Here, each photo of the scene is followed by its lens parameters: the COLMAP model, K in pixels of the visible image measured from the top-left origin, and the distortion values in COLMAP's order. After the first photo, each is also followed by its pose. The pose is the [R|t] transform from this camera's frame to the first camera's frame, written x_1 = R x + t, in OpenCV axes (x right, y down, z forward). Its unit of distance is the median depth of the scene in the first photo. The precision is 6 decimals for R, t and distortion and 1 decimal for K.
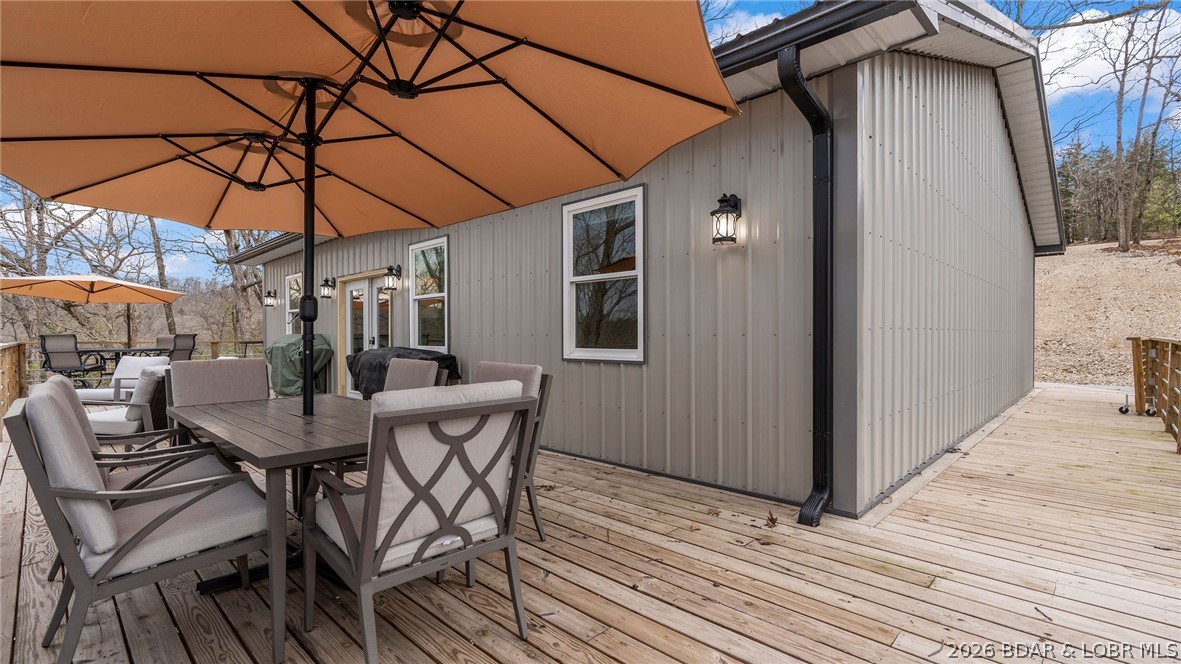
lens RADIAL K [[530.7, 0, 601.3], [0, 530.7, 336.8], [0, 0, 1]] dist [0.000778, 0.000028]
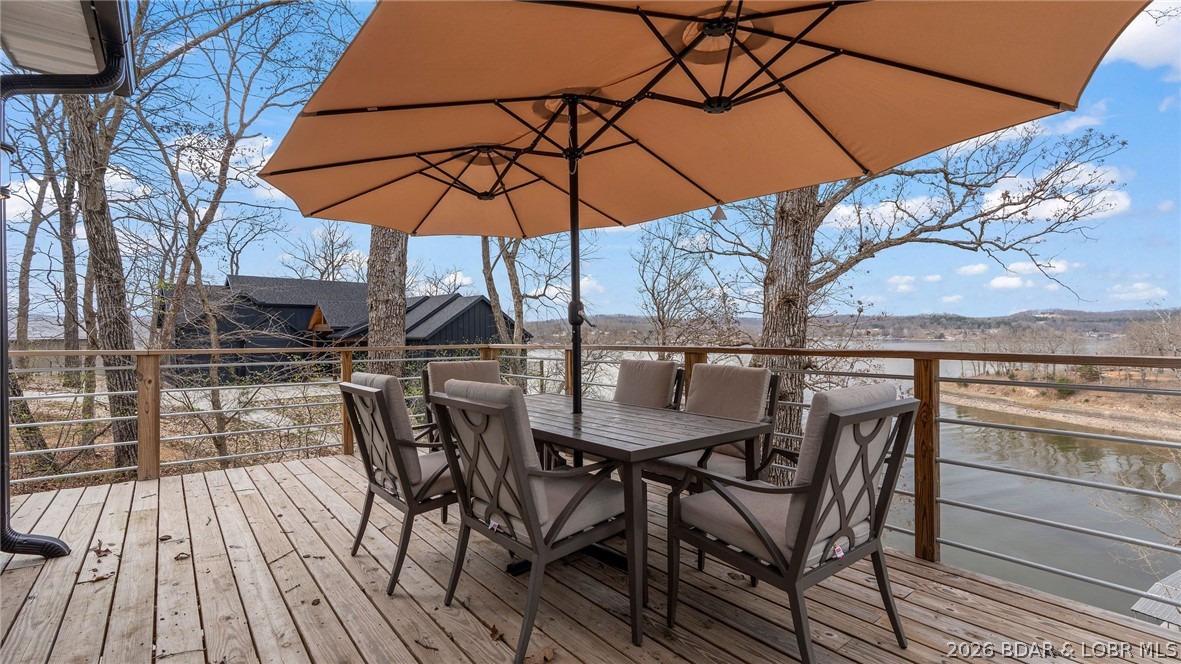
lens RADIAL K [[538.9, 0, 591.6], [0, 538.9, 327.6], [0, 0, 1]] dist [-0.002786, 0.000761]
pose [[-0.990319, 0.016506, 0.137825, -0.680103], [0.014602, 0.999784, -0.014814, -0.002337], [-0.138040, -0.012658, -0.990346, 1.929314]]
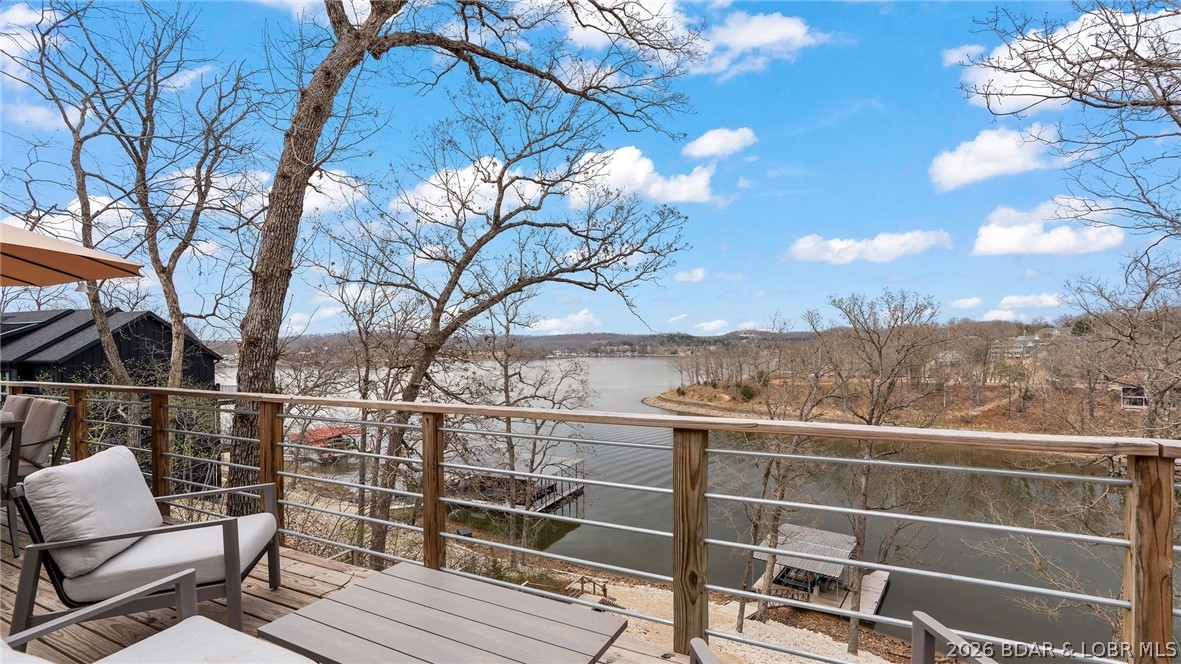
lens RADIAL K [[545.3, 0, 592.4], [0, 545.3, 345.6], [0, 0, 1]] dist [-0.003412, 0.000353]
pose [[-0.960083, 0.016124, -0.279252, -1.898346], [0.018506, 0.999811, -0.005898, -0.058229], [0.279104, -0.010831, -0.960200, 2.769275]]
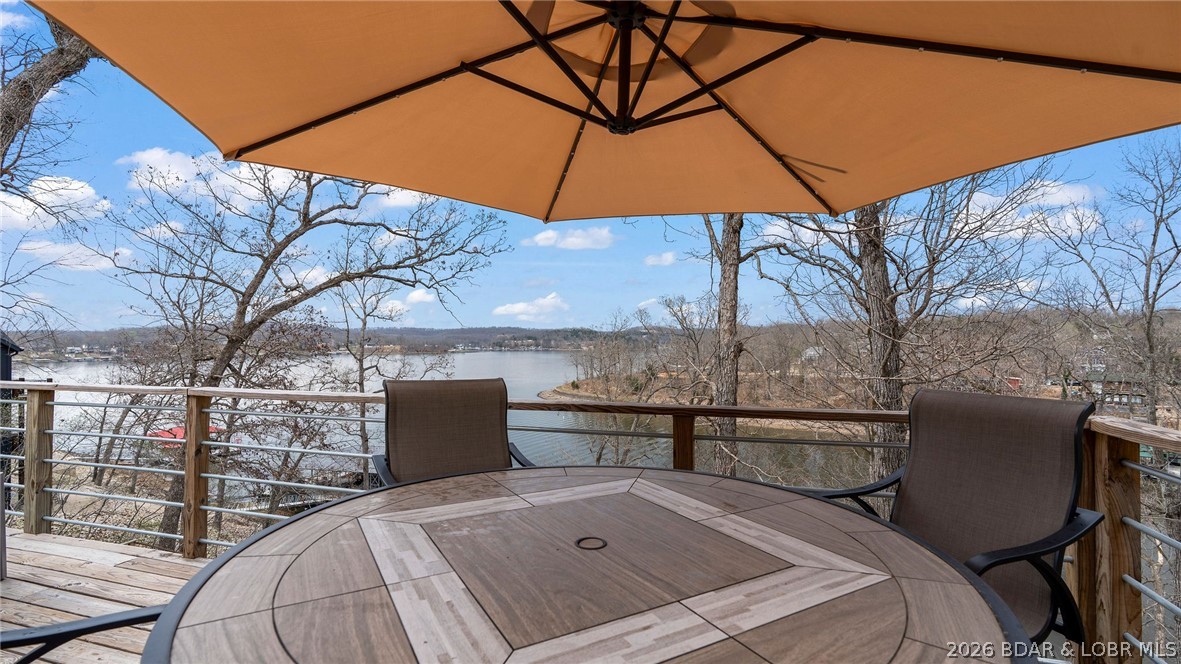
lens RADIAL K [[540.2, 0, 592.9], [0, 540.2, 337.1], [0, 0, 1]] dist [-0.011694, 0.007038]
pose [[-0.897346, 0.006822, -0.441275, -2.914487], [0.011869, 0.999892, -0.008677, -0.035104], [0.441168, -0.013024, -0.897330, 3.772079]]
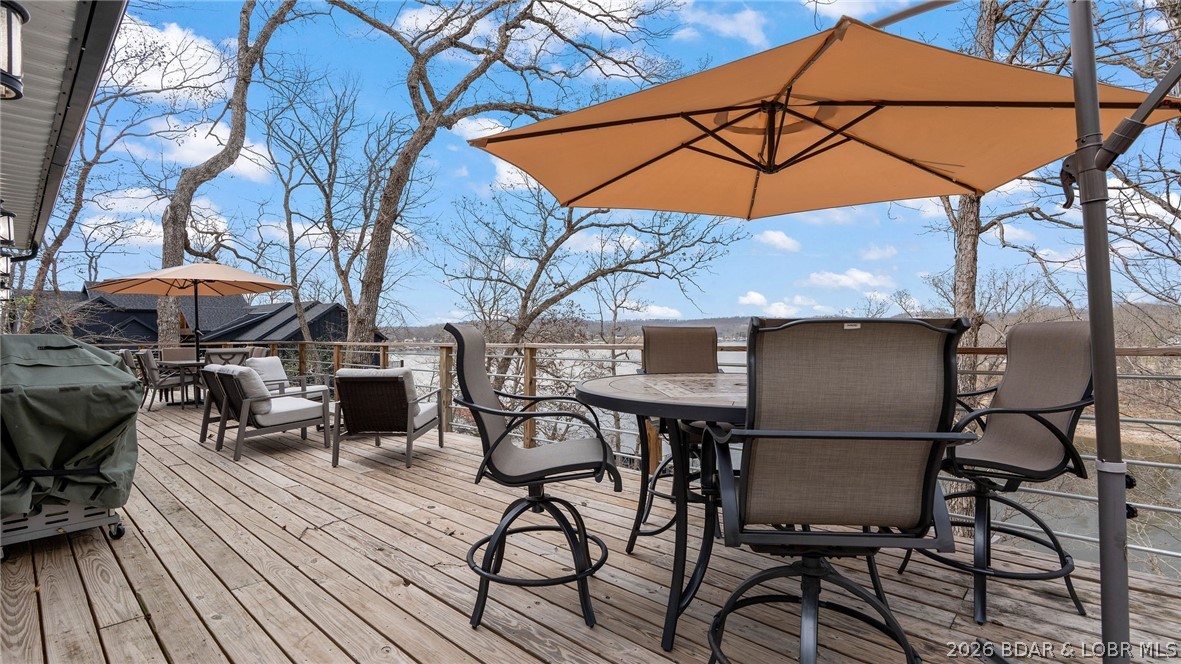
lens RADIAL K [[547.2, 0, 589.4], [0, 547.2, 329.5], [0, 0, 1]] dist [-0.003627, -0.000300]
pose [[-0.999740, 0.020013, -0.010949, -2.845686], [0.020150, 0.999718, -0.012541, 0.036289], [0.010695, -0.012758, -0.999861, 4.261728]]
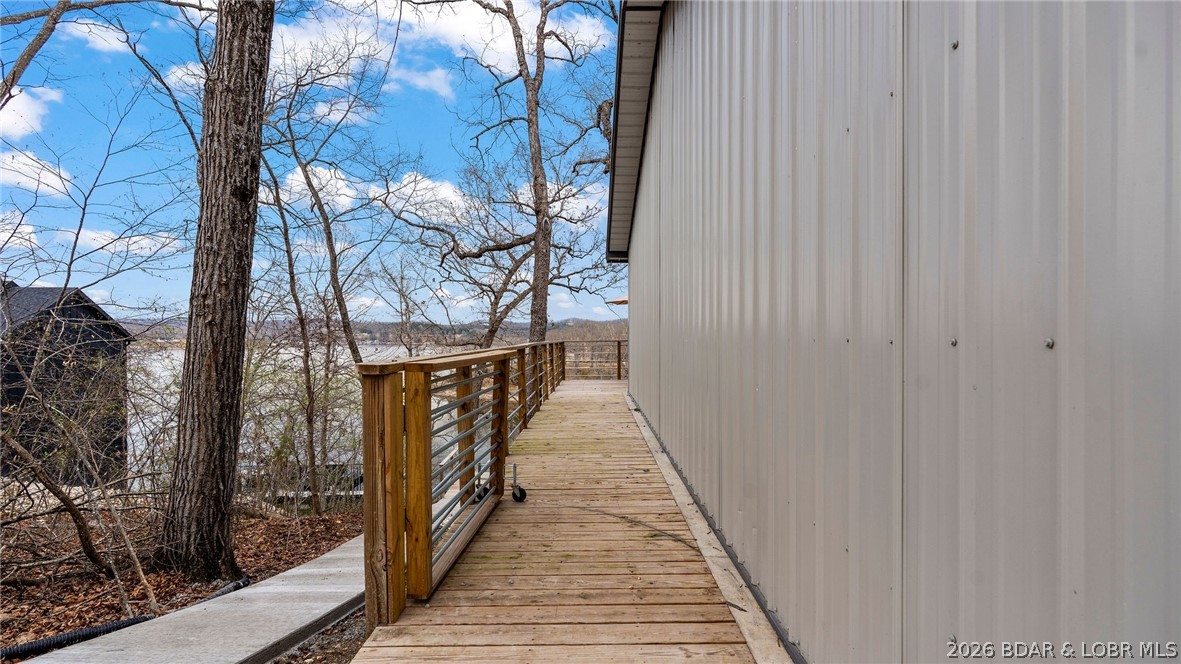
lens RADIAL K [[535.6, 0, 591.6], [0, 535.6, 338.4], [0, 0, 1]] dist [-0.000121, 0.000276]
pose [[-0.727755, 0.011601, -0.685739, 2.891705], [0.008246, 0.999933, 0.008165, -0.031605], [0.685787, 0.000287, -0.727802, 3.235642]]
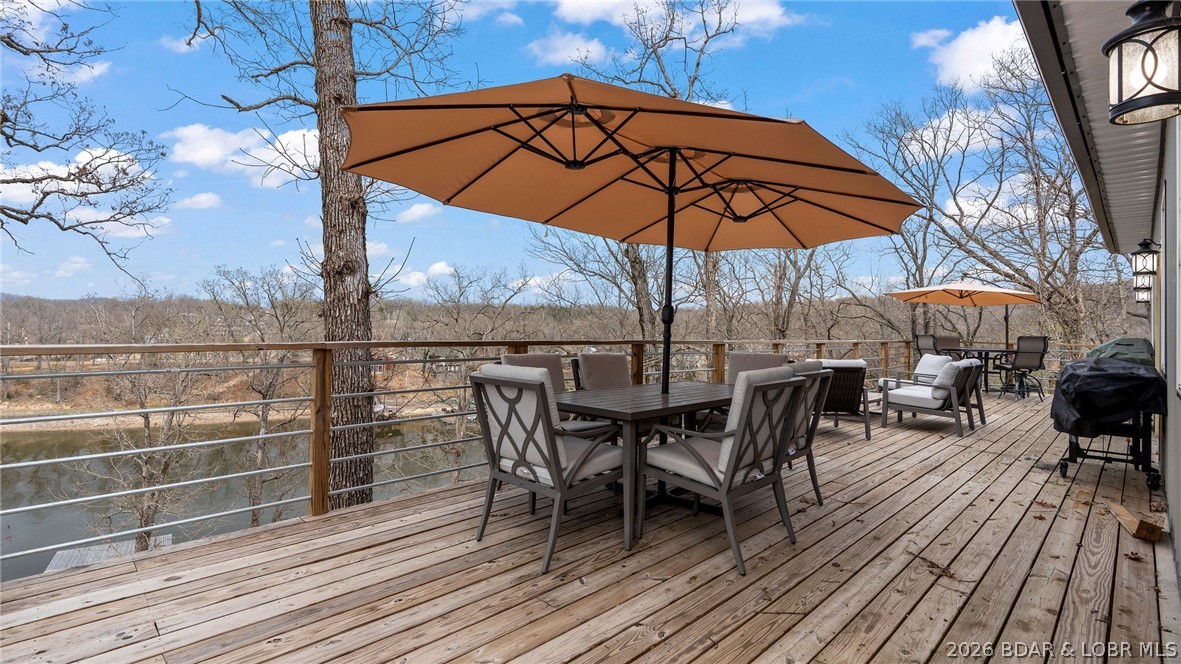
lens RADIAL K [[547.2, 0, 589.4], [0, 547.2, 329.5], [0, 0, 1]] dist [-0.003627, -0.000300]
pose [[-0.022254, 0.002077, -0.999750, 0.797742], [-0.019210, 0.999812, 0.002505, -0.012807], [0.999568, 0.019261, -0.022210, 0.773408]]
